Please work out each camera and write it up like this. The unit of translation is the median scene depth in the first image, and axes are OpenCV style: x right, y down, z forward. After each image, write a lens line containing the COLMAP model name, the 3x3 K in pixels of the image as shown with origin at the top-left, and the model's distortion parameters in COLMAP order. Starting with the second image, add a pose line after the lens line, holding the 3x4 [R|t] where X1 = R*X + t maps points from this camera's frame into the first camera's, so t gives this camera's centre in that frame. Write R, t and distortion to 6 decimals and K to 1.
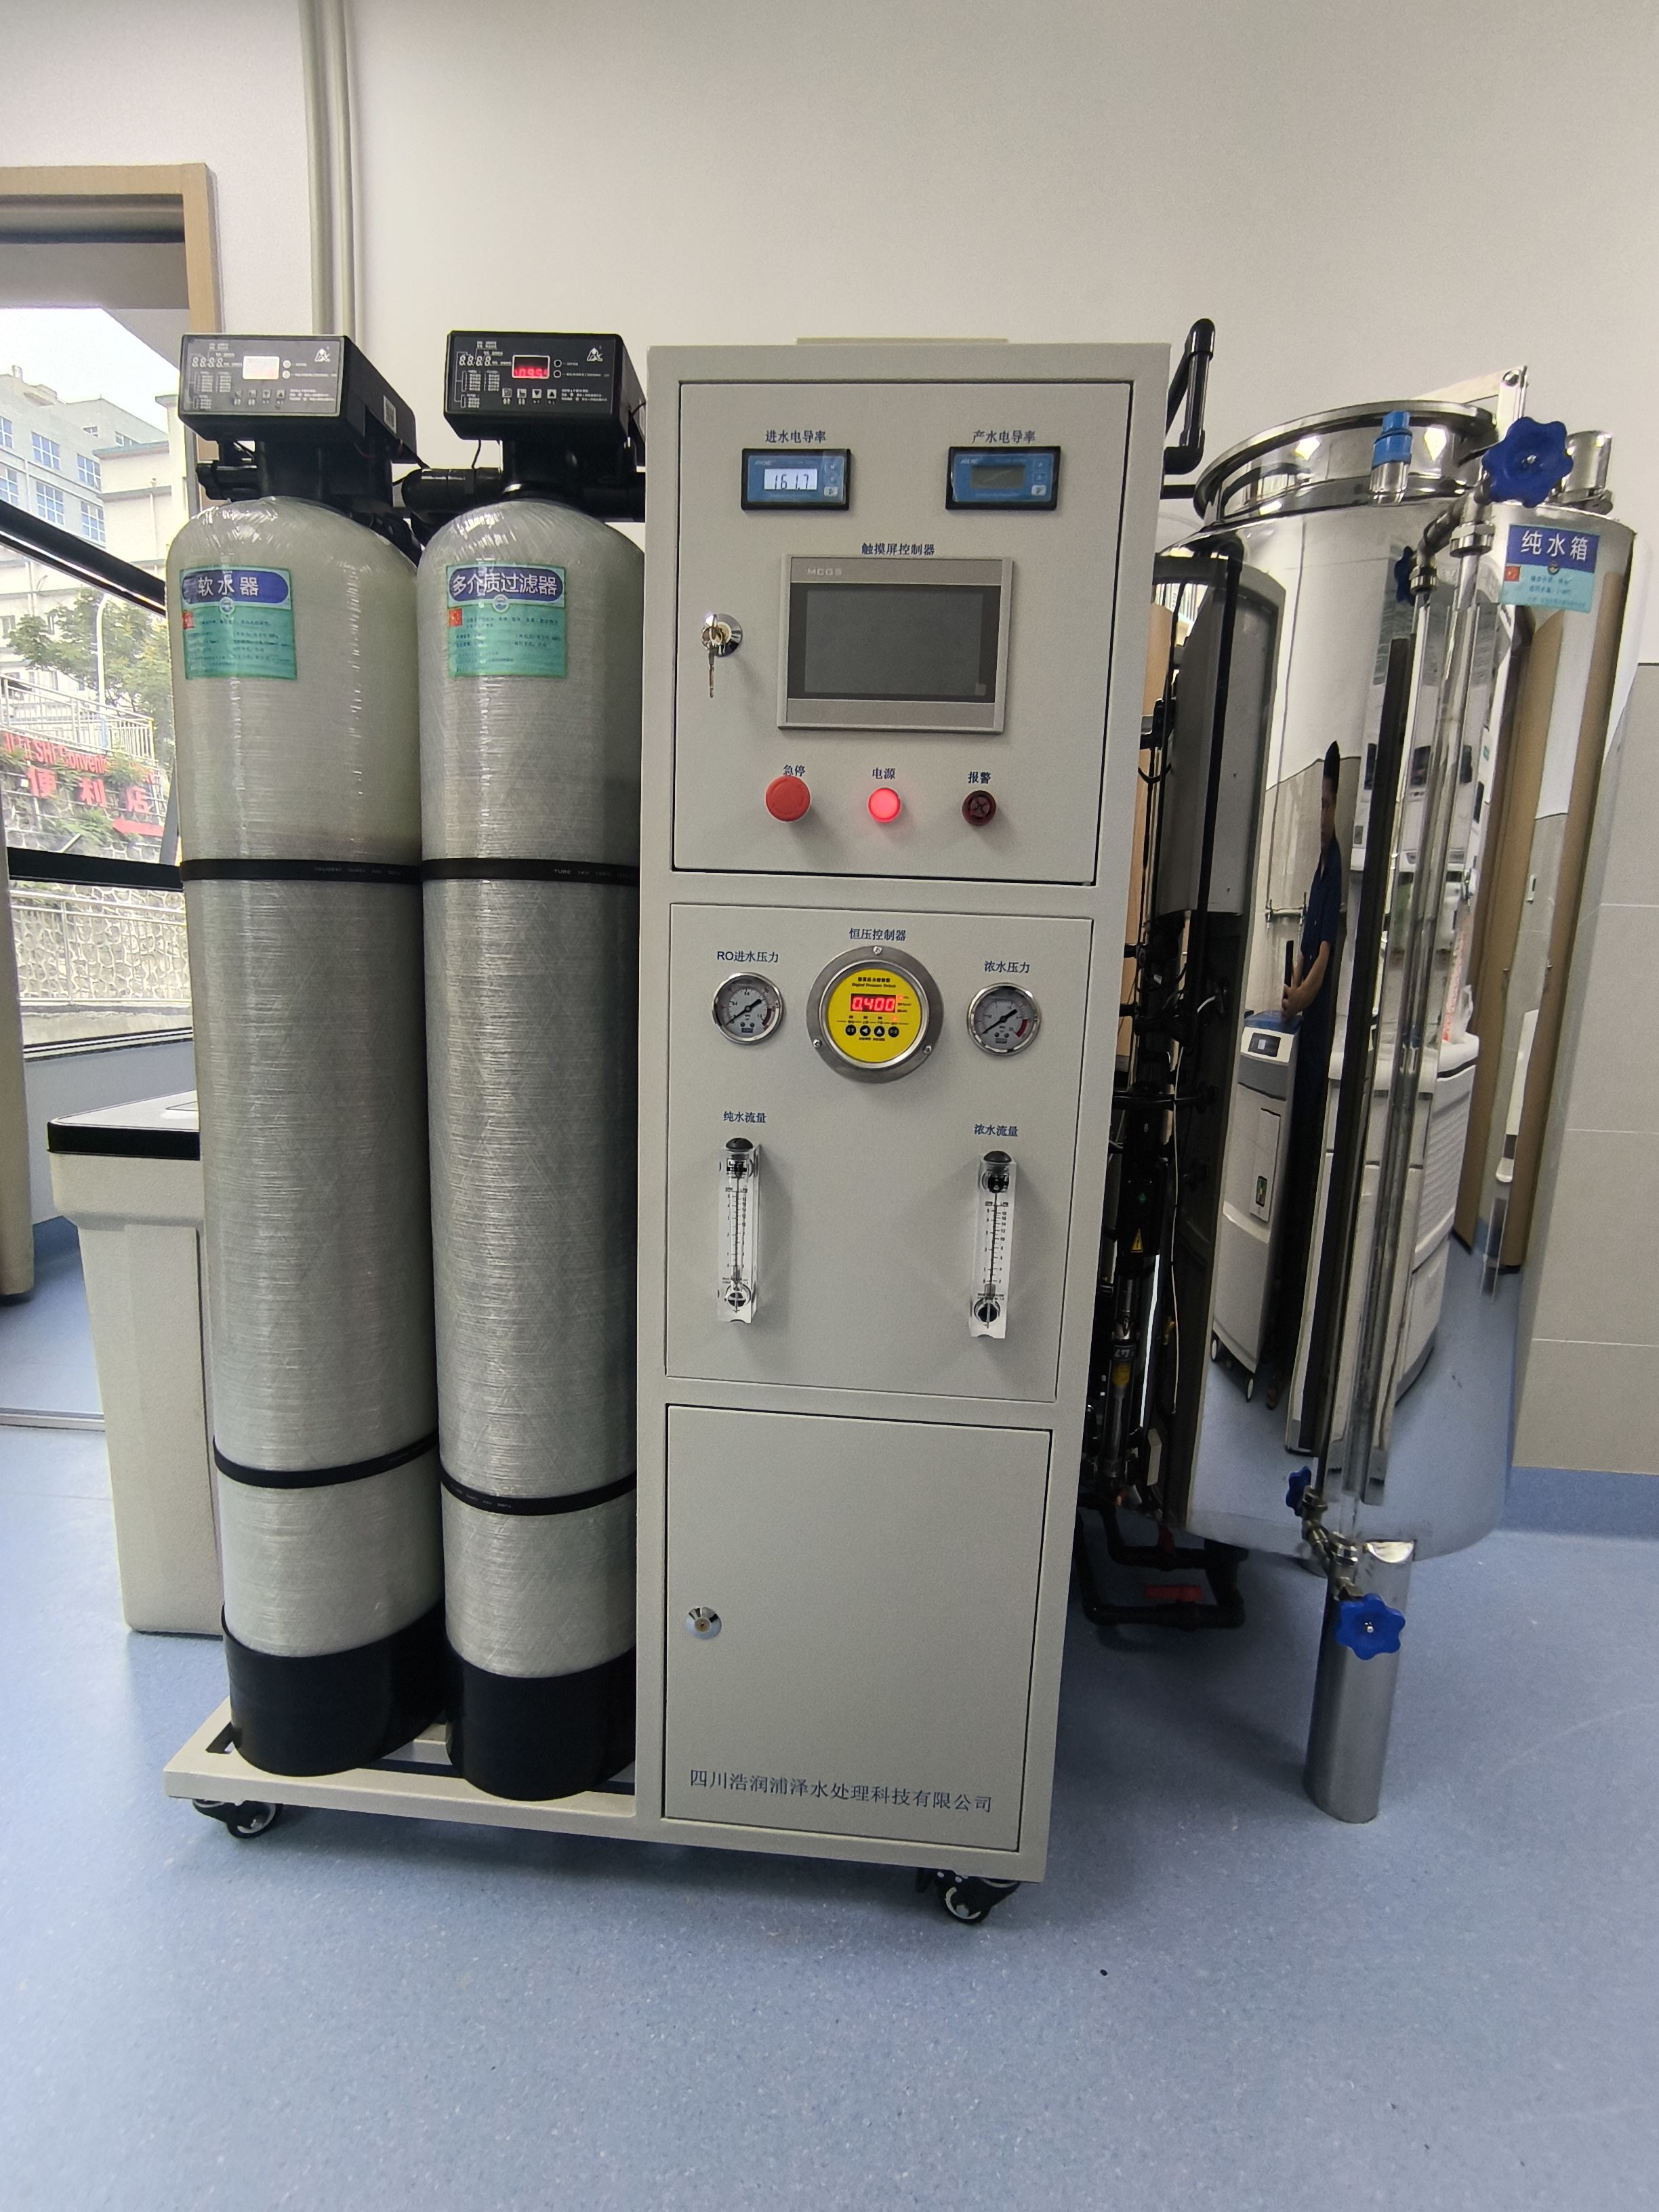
lens RADIAL K [[1005.8, 0, 825.7], [0, 1005.8, 1103.4], [0, 0, 1]] dist [-0.018888, 0.009928]
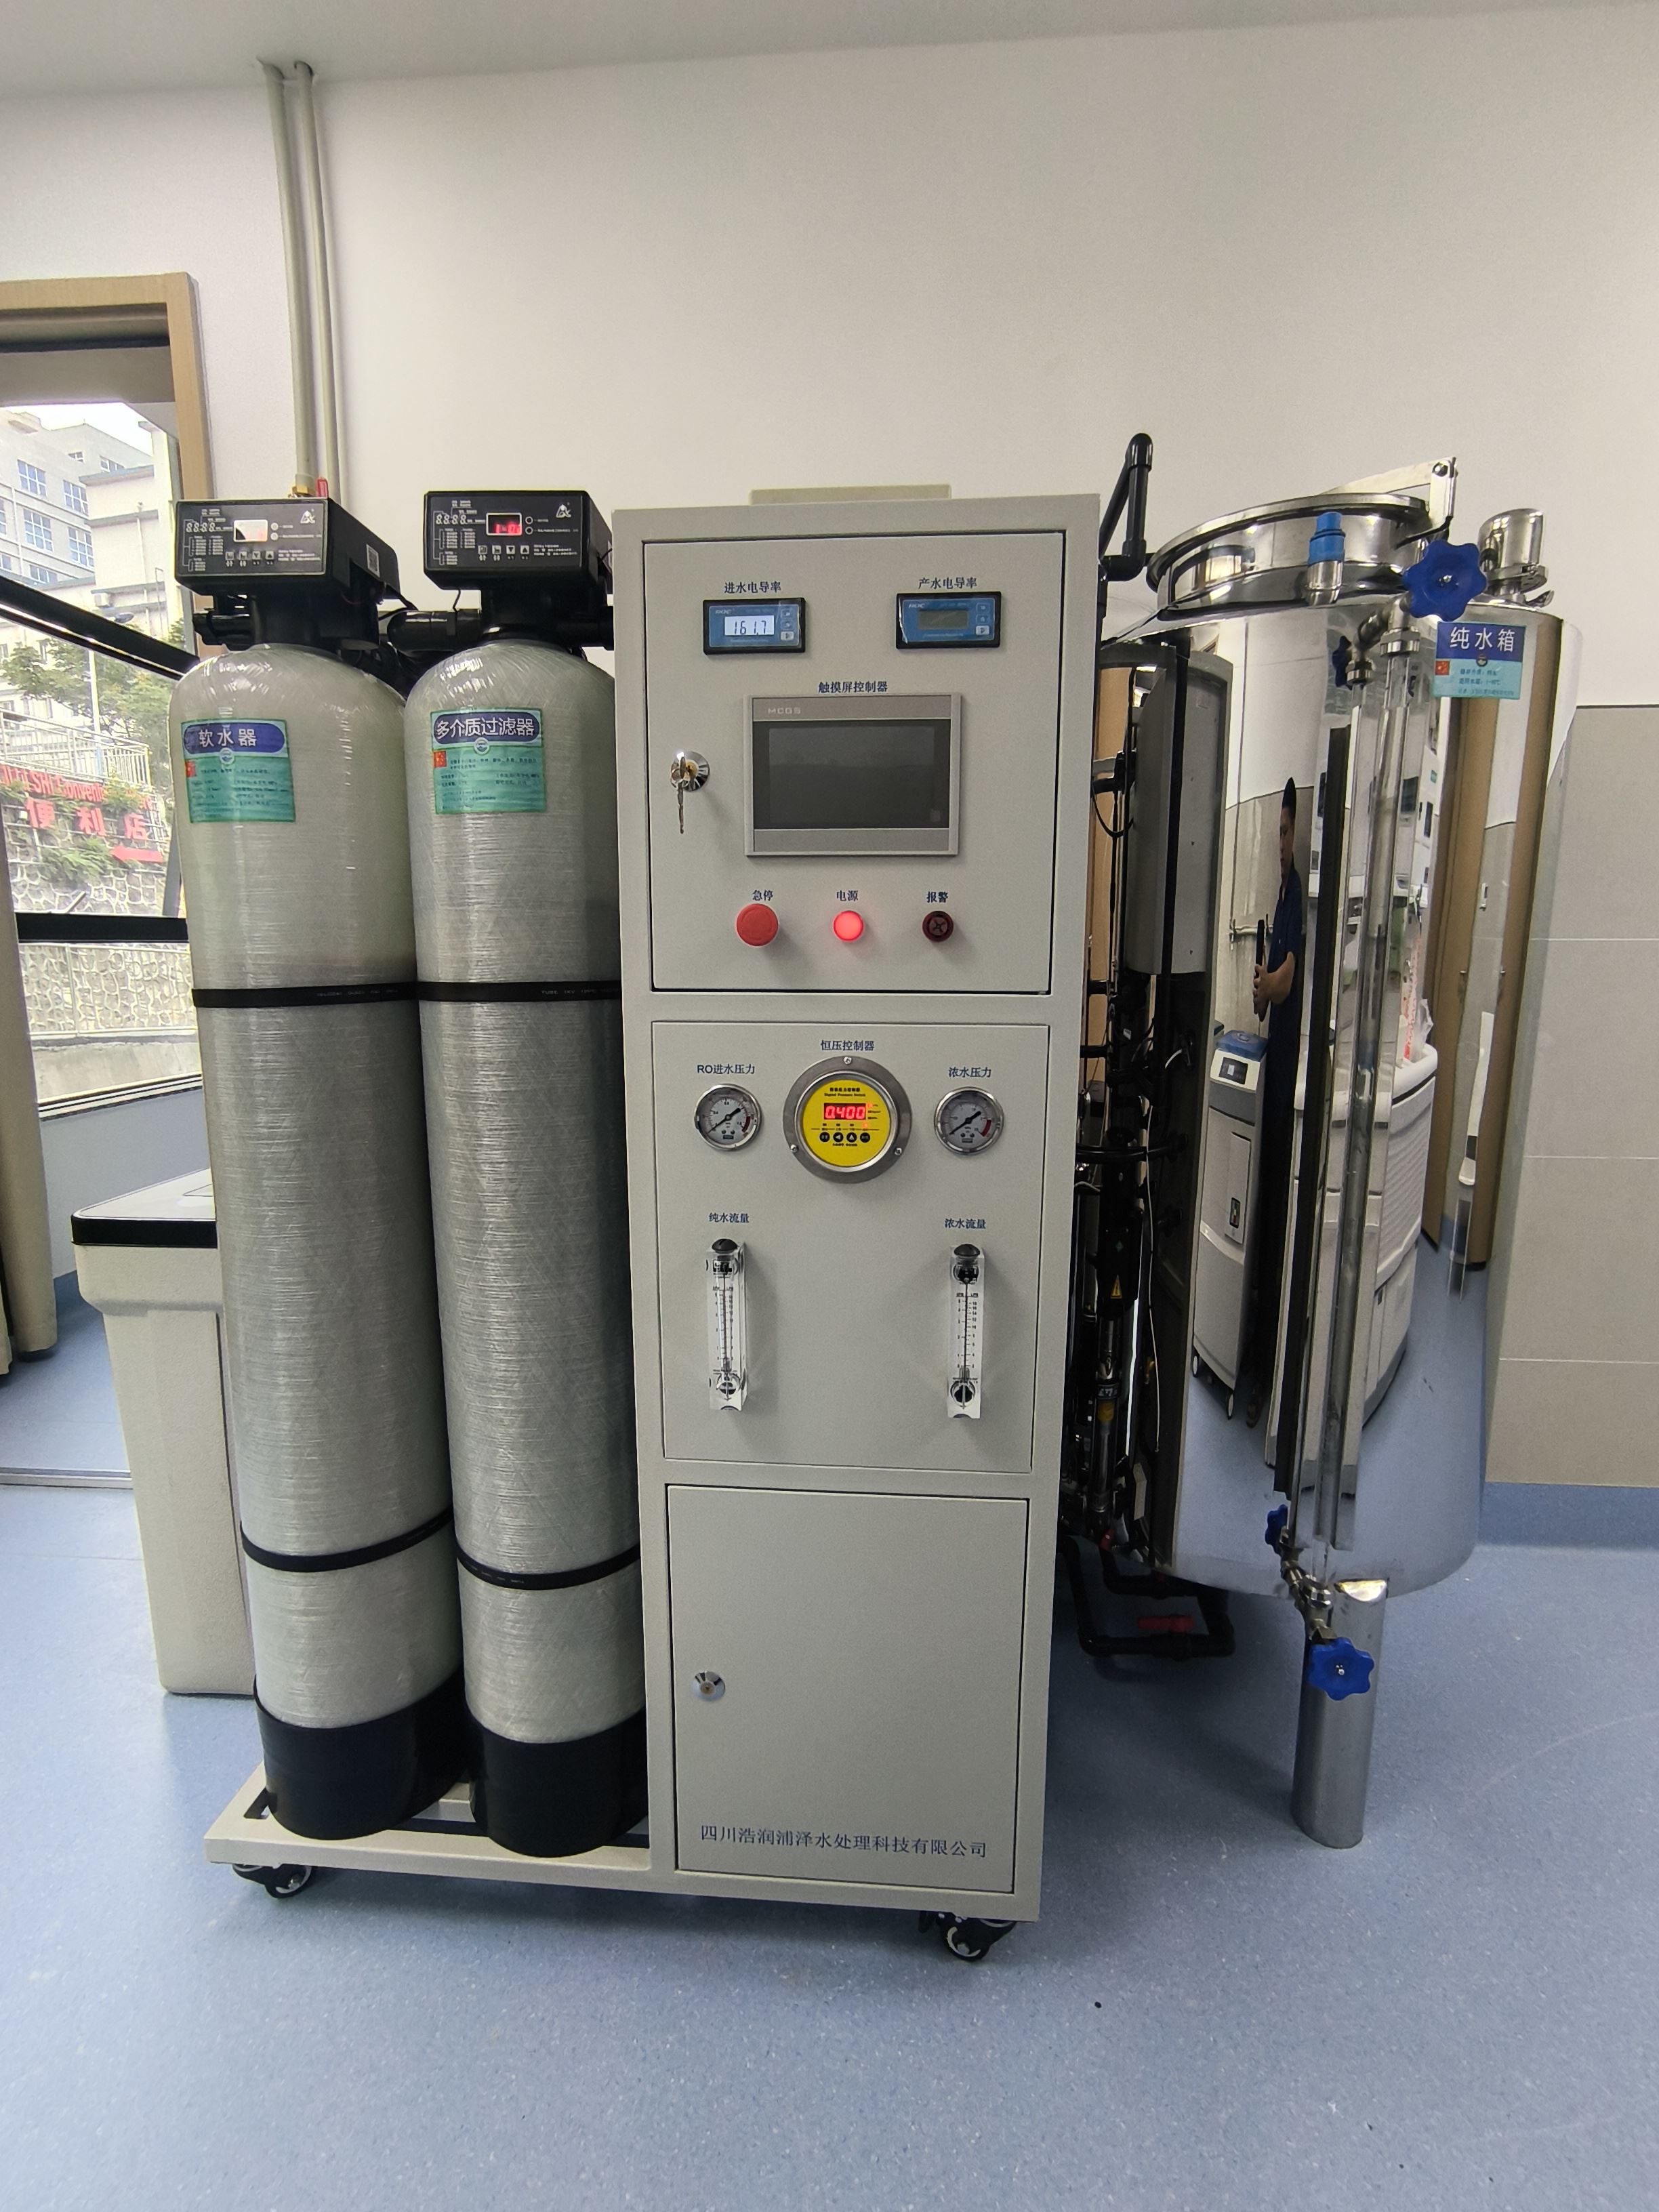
lens RADIAL K [[1005.8, 0, 826.0], [0, 1005.8, 1104.1], [0, 0, 1]] dist [-0.018888, 0.009928]
pose [[0.999411, -0.033913, -0.005265, 0.031173], [0.033926, 0.999421, 0.002406, -0.103886], [0.005181, -0.002583, 0.999983, -0.061046]]
